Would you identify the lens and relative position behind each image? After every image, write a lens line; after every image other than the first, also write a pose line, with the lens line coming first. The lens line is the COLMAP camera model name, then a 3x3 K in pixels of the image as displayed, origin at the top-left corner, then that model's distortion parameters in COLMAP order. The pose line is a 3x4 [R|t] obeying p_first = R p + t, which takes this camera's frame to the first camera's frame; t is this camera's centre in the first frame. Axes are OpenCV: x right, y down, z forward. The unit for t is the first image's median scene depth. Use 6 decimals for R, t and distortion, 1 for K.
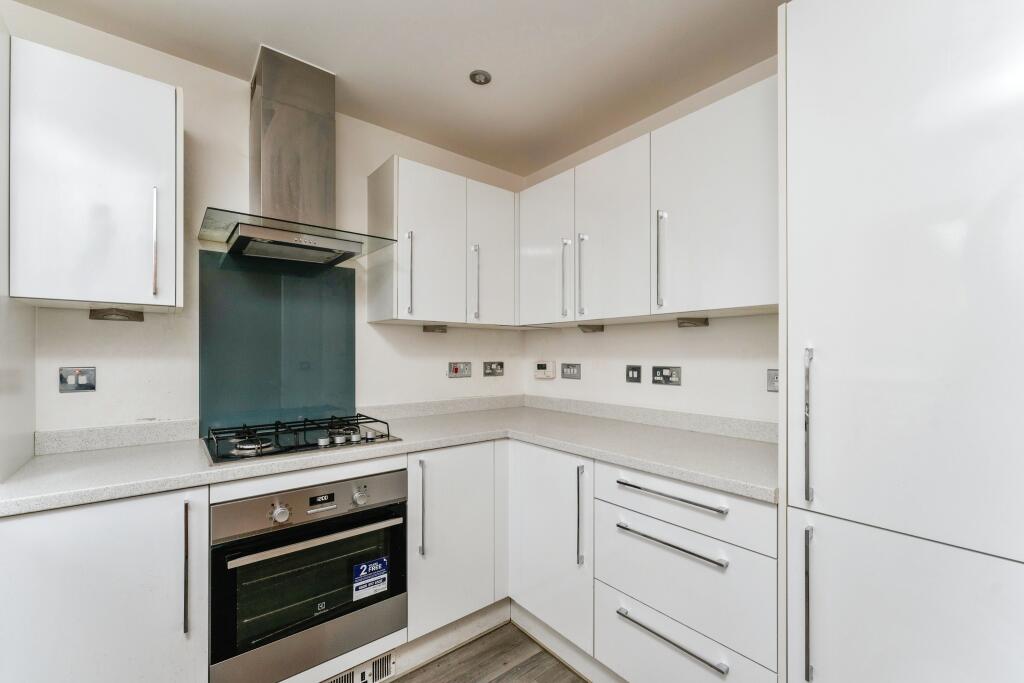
lens RADIAL K [[435.9, 0, 524.7], [0, 435.9, 353.1], [0, 0, 1]] dist [-0.000419, -0.000119]
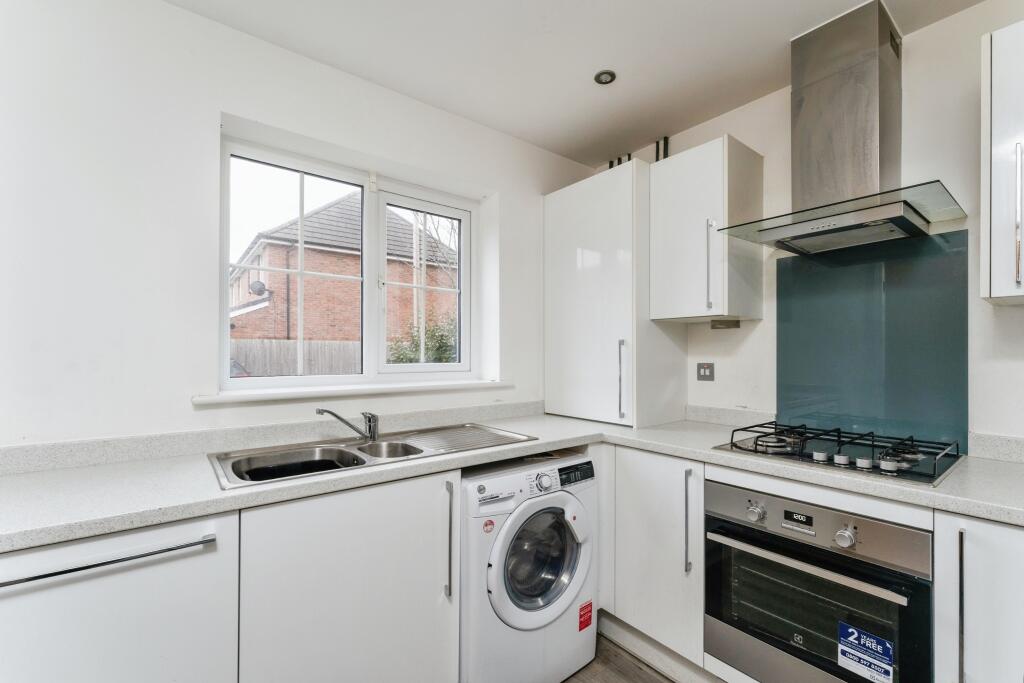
lens RADIAL K [[435.9, 0, 524.7], [0, 435.9, 353.1], [0, 0, 1]] dist [-0.000419, -0.000119]
pose [[-0.014049, -0.001800, -0.999900, 0.375859], [-0.000658, 0.999998, -0.001791, 0.002211], [0.999901, 0.000633, -0.014050, 0.400560]]
